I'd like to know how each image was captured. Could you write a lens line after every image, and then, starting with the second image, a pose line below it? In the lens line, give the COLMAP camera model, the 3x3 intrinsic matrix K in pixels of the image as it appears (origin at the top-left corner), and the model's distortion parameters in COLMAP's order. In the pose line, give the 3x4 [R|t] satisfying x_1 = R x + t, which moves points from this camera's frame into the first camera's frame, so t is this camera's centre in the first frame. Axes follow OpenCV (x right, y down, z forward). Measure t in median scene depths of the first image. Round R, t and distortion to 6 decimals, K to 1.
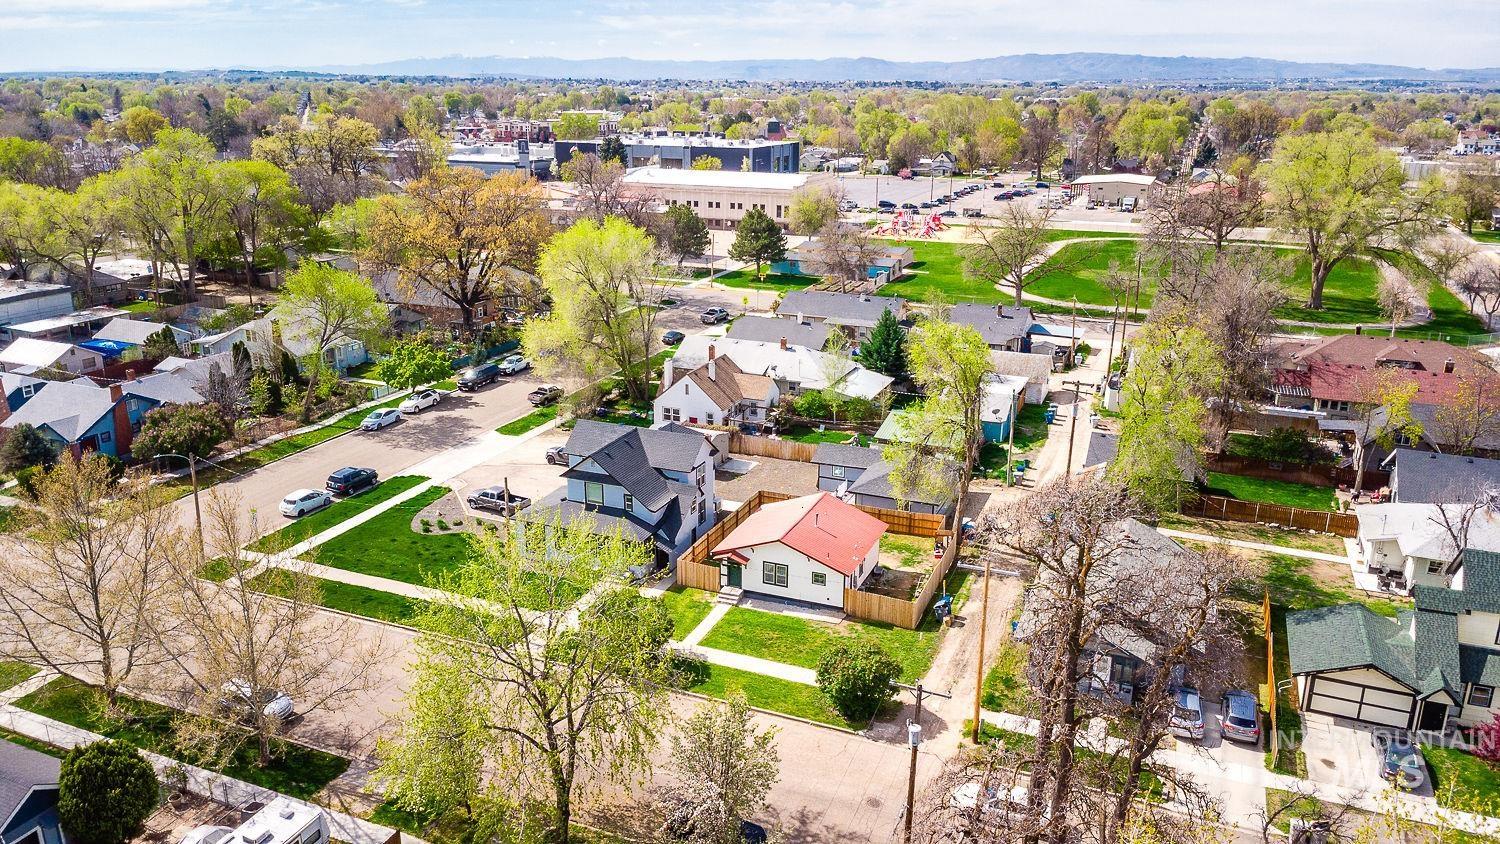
lens RADIAL K [[1439.1, 0, 750.0], [0, 1439.1, 422.0], [0, 0, 1]] dist [0.036922, -0.004093]
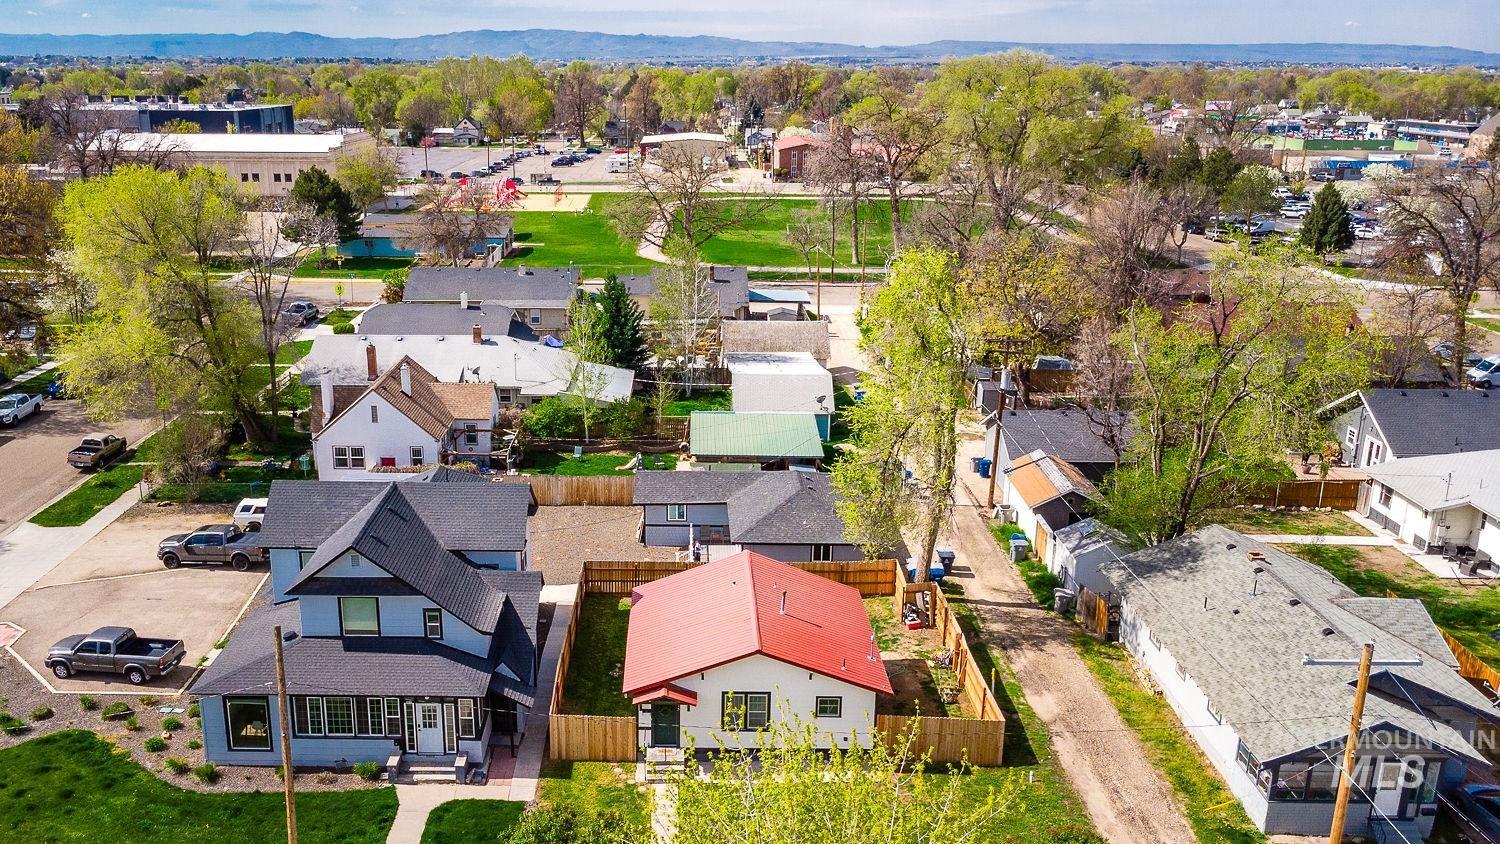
lens RADIAL K [[1439.1, 0, 750.0], [0, 1439.1, 422.0], [0, 0, 1]] dist [0.036922, -0.004093]
pose [[0.912111, -0.107622, 0.395563, -0.139035], [0.111346, 0.993689, 0.013607, -0.009392], [-0.394531, 0.031633, 0.918338, 0.356946]]
